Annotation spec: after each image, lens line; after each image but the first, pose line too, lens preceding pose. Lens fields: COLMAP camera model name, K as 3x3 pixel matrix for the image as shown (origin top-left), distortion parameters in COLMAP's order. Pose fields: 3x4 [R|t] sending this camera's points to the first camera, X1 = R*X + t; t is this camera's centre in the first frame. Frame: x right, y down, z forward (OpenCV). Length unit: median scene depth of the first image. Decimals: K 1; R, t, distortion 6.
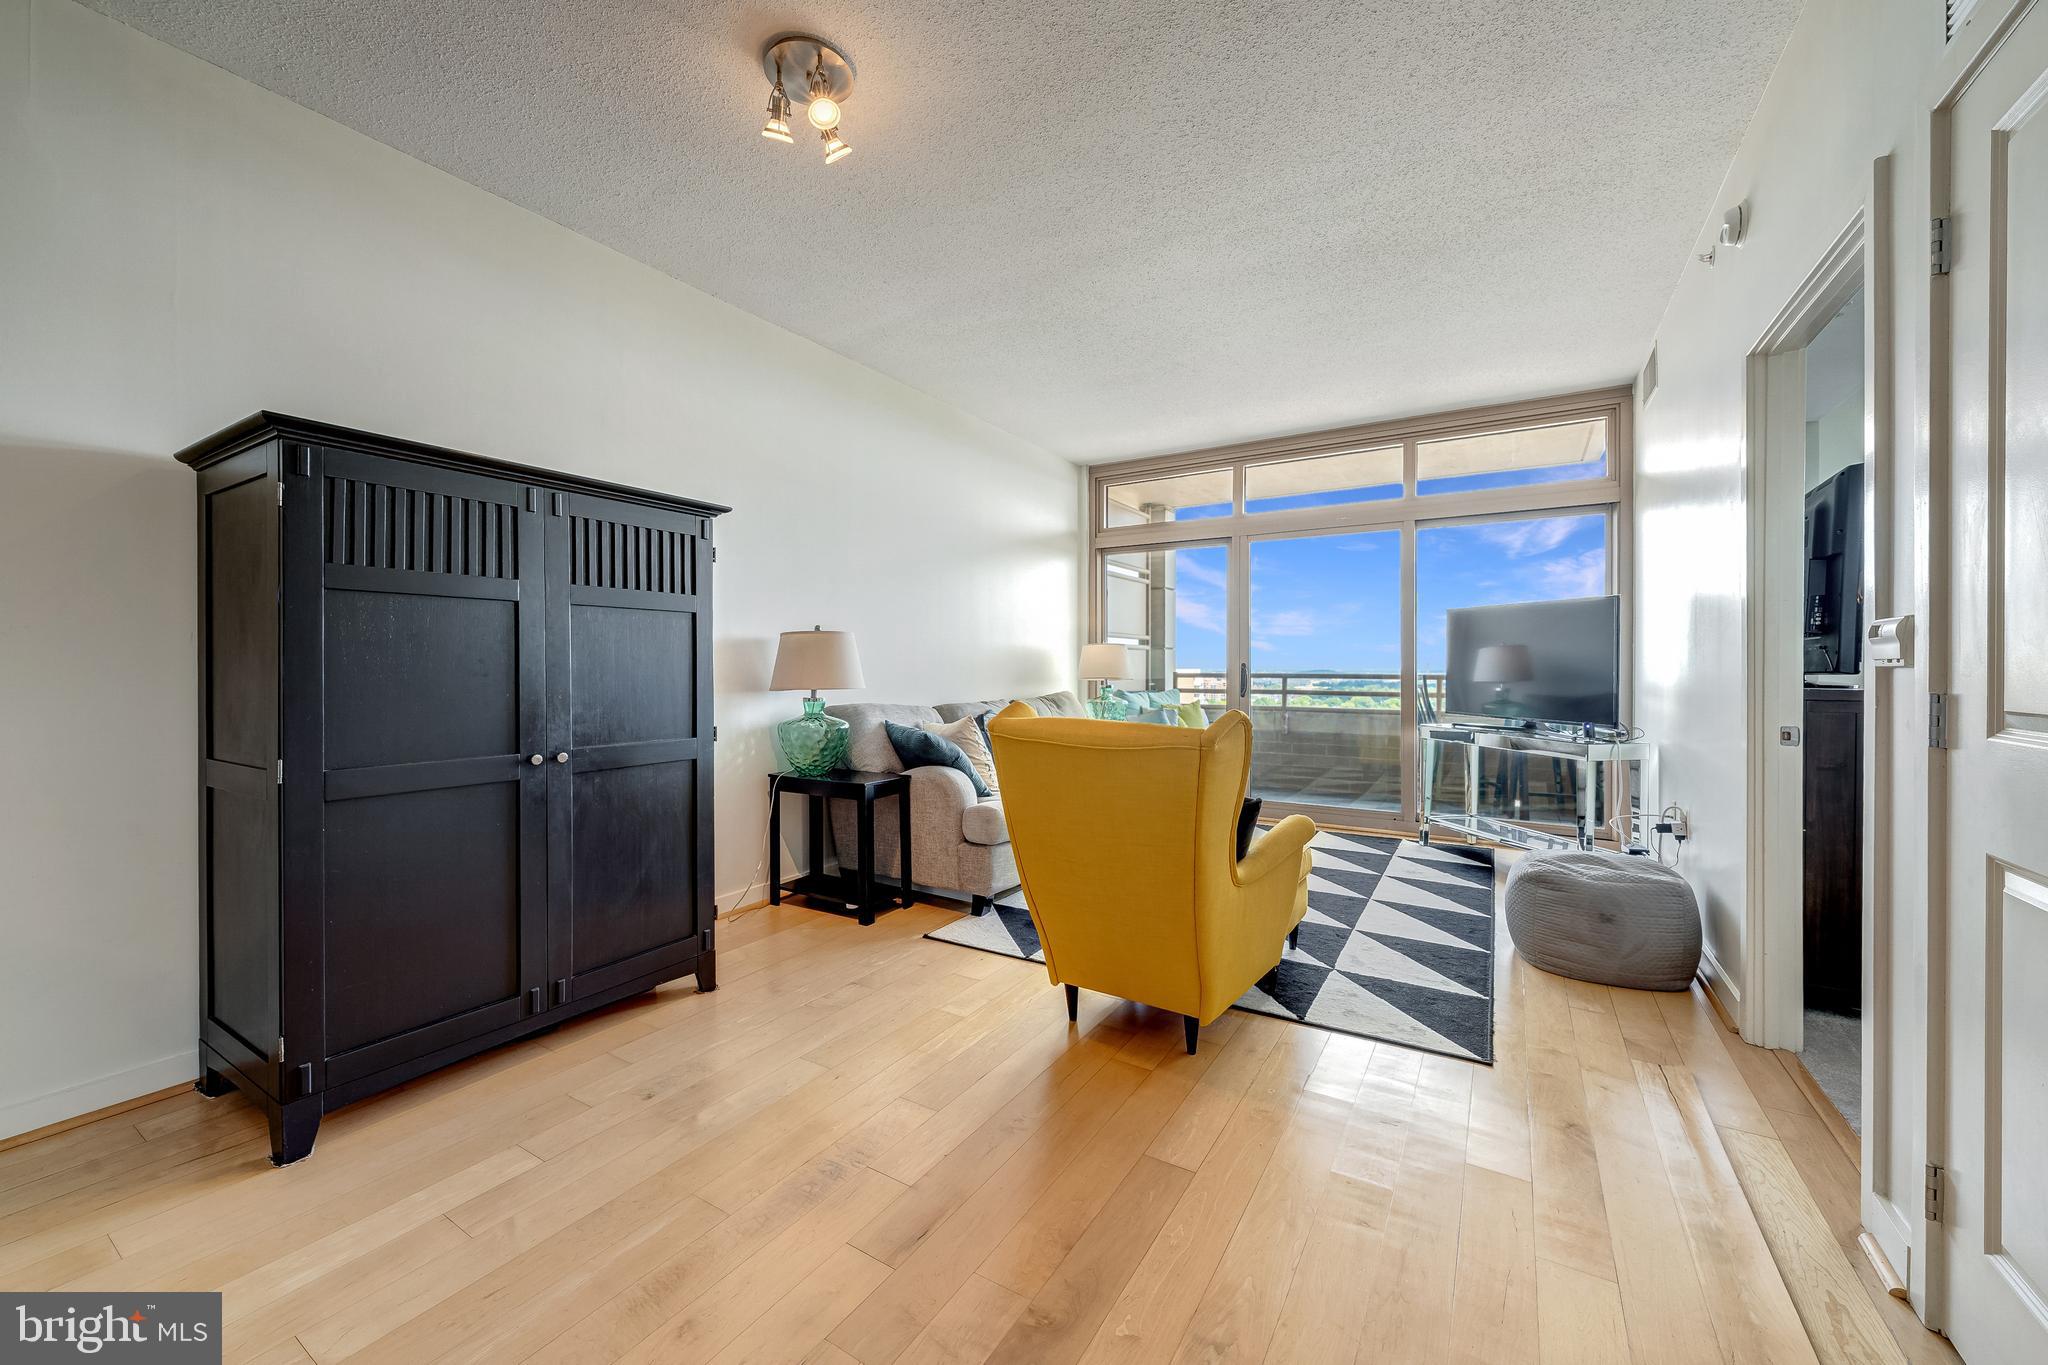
lens RADIAL K [[757.3, 0, 1017.0], [0, 757.3, 665.2], [0, 0, 1]] dist [-0.000622, -0.000232]
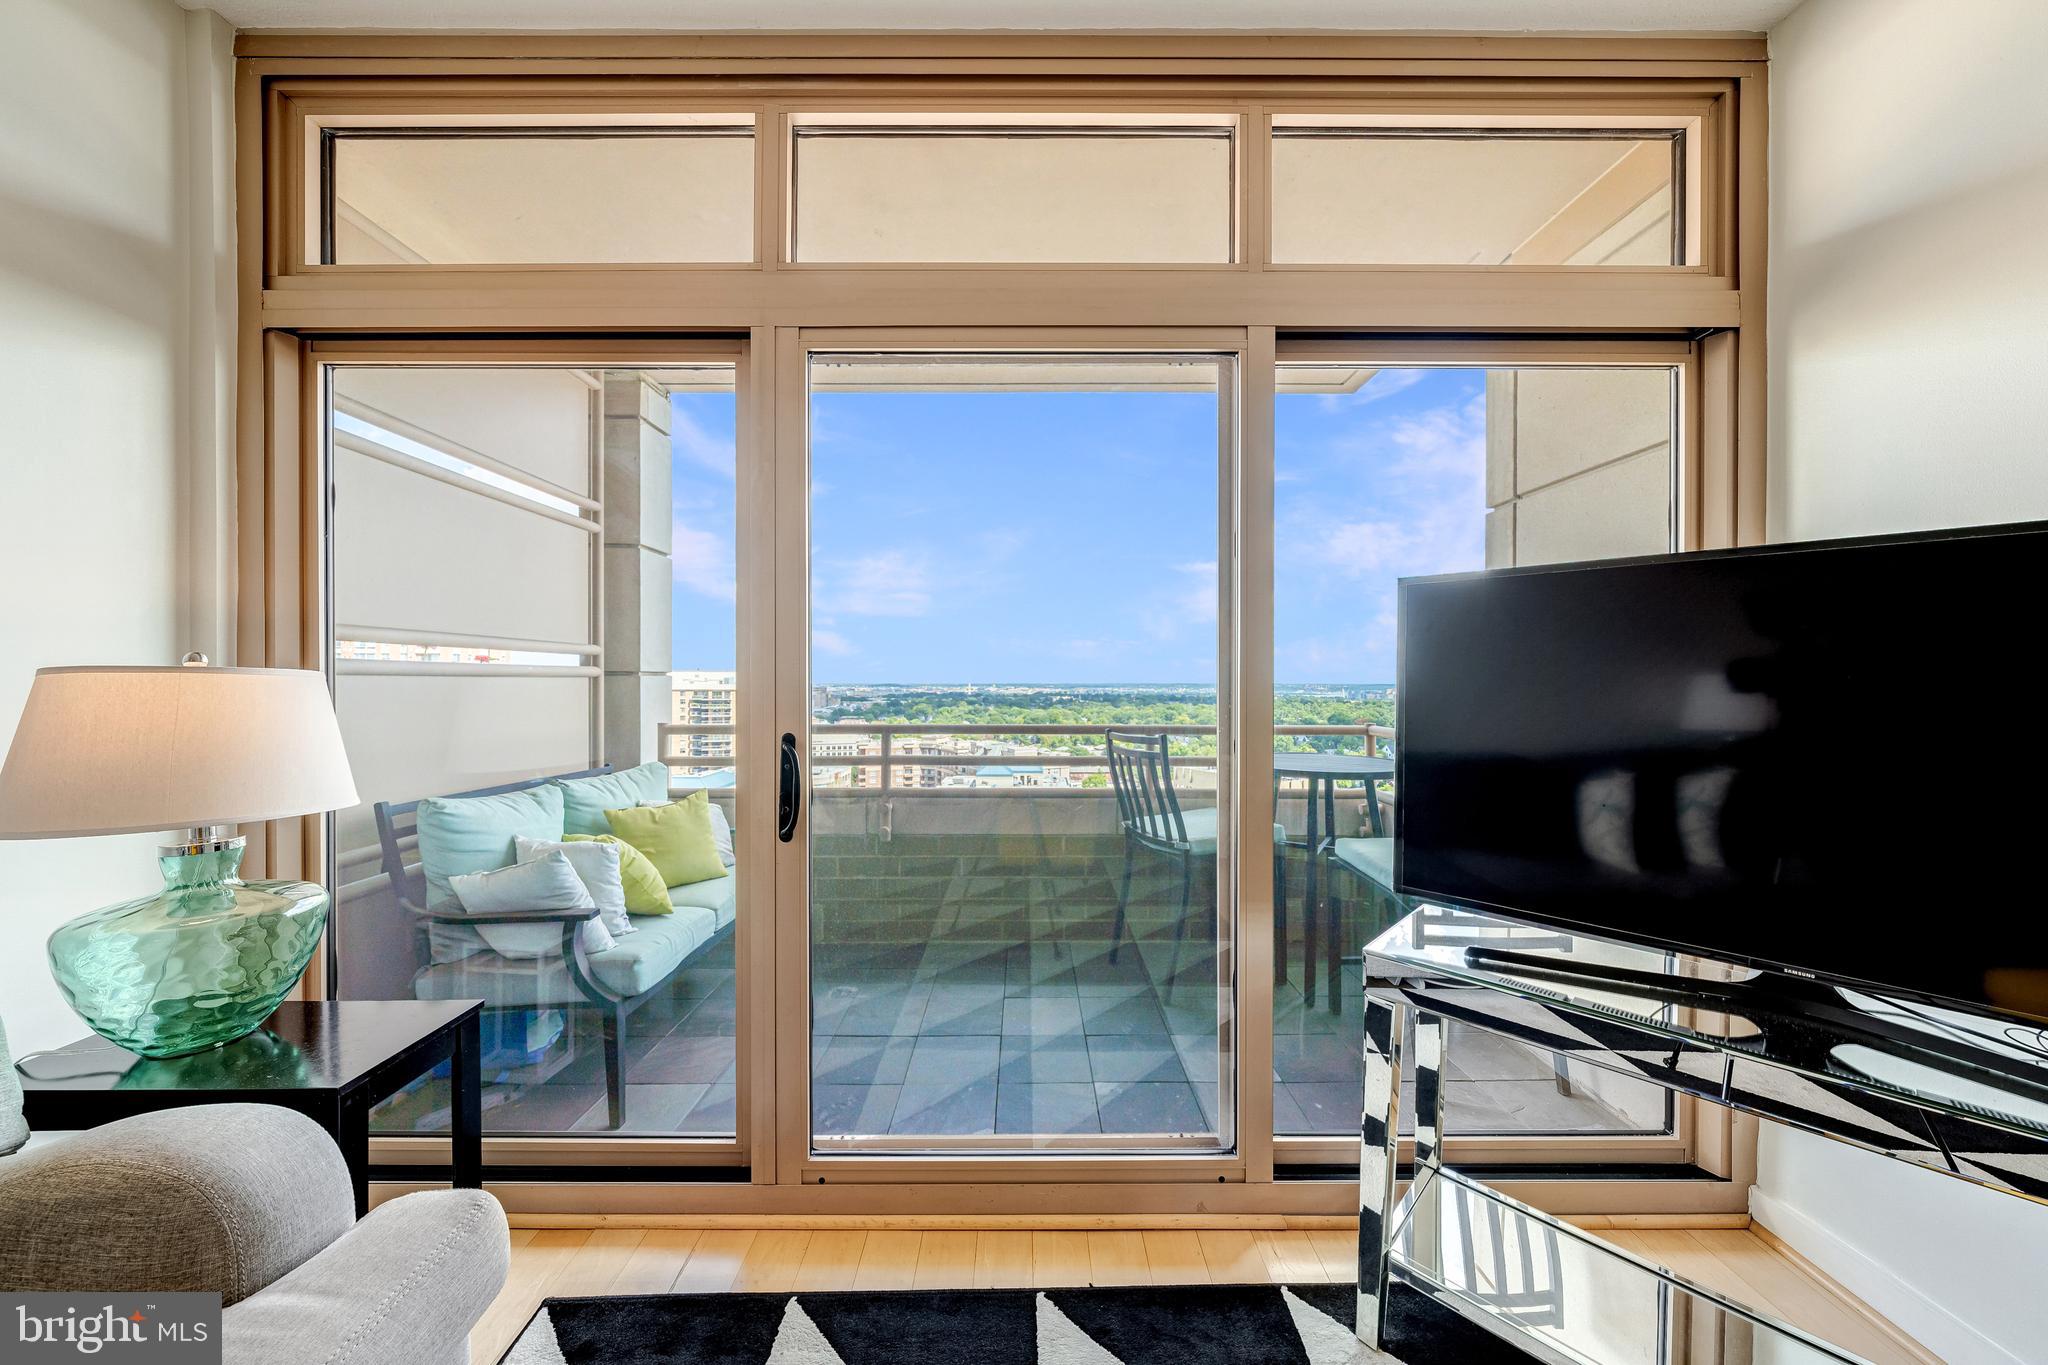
lens RADIAL K [[698.1, 0, 1020.9], [0, 698.1, 681.6], [0, 0, 1]] dist [-0.001273, -0.000149]
pose [[0.843760, -0.002201, 0.536717, 0.203682], [0.002538, 0.999997, 0.000111, -0.021165], [-0.536715, 0.001268, 0.843763, 0.636374]]
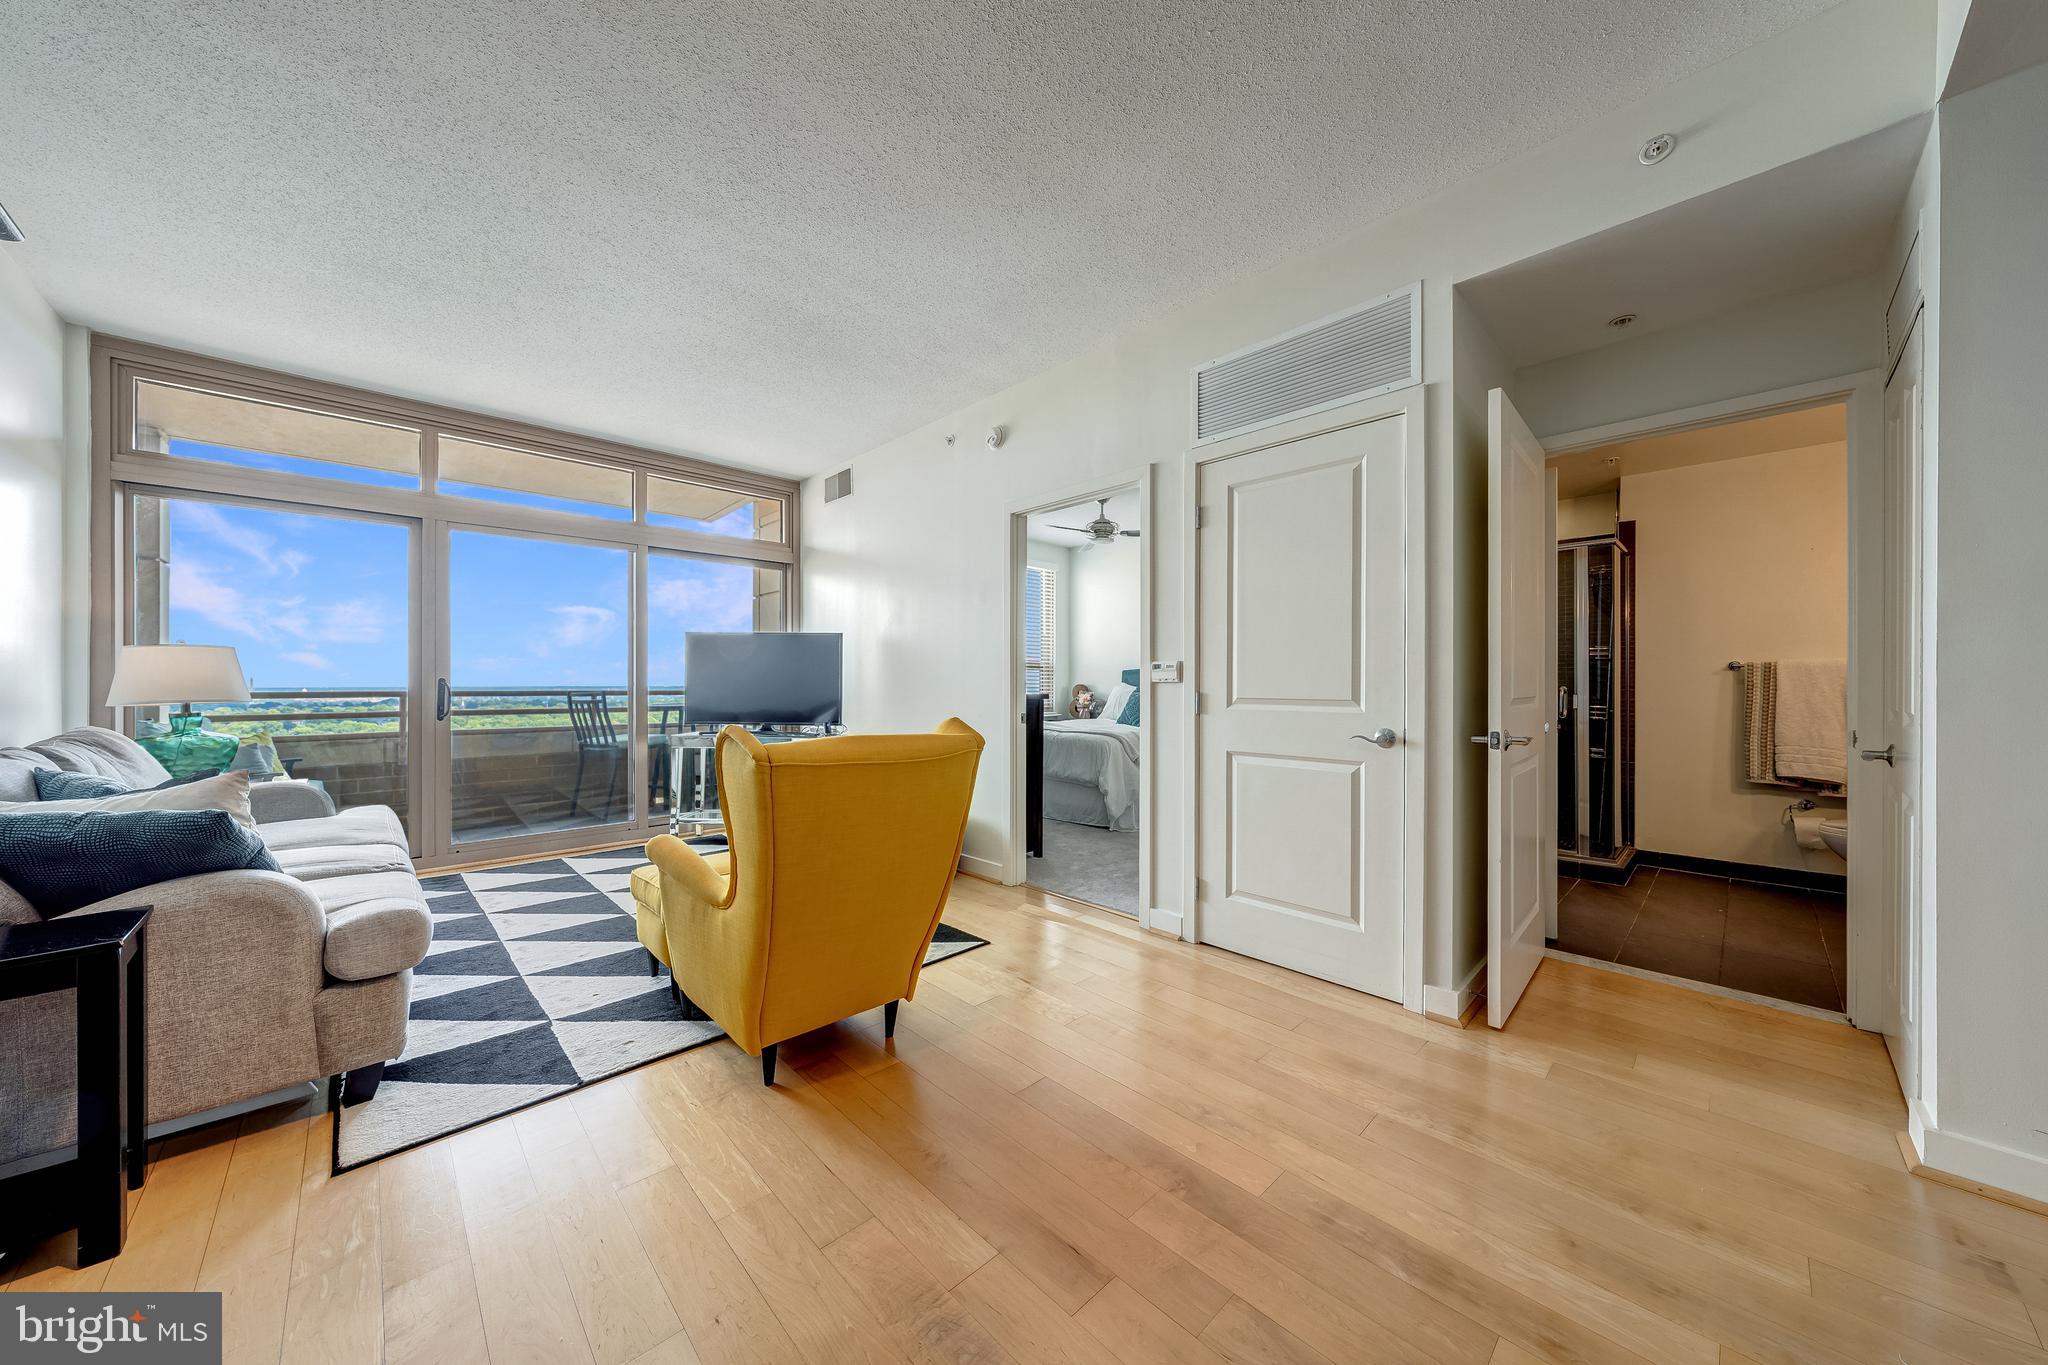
lens RADIAL K [[698.1, 0, 1020.4], [0, 698.1, 682.9], [0, 0, 1]] dist [-0.001273, -0.000149]
pose [[0.254704, -0.000020, 0.967019, -0.236888], [-0.001197, 0.999999, 0.000336, 0.001061], [-0.967018, -0.001243, 0.254704, 0.191933]]
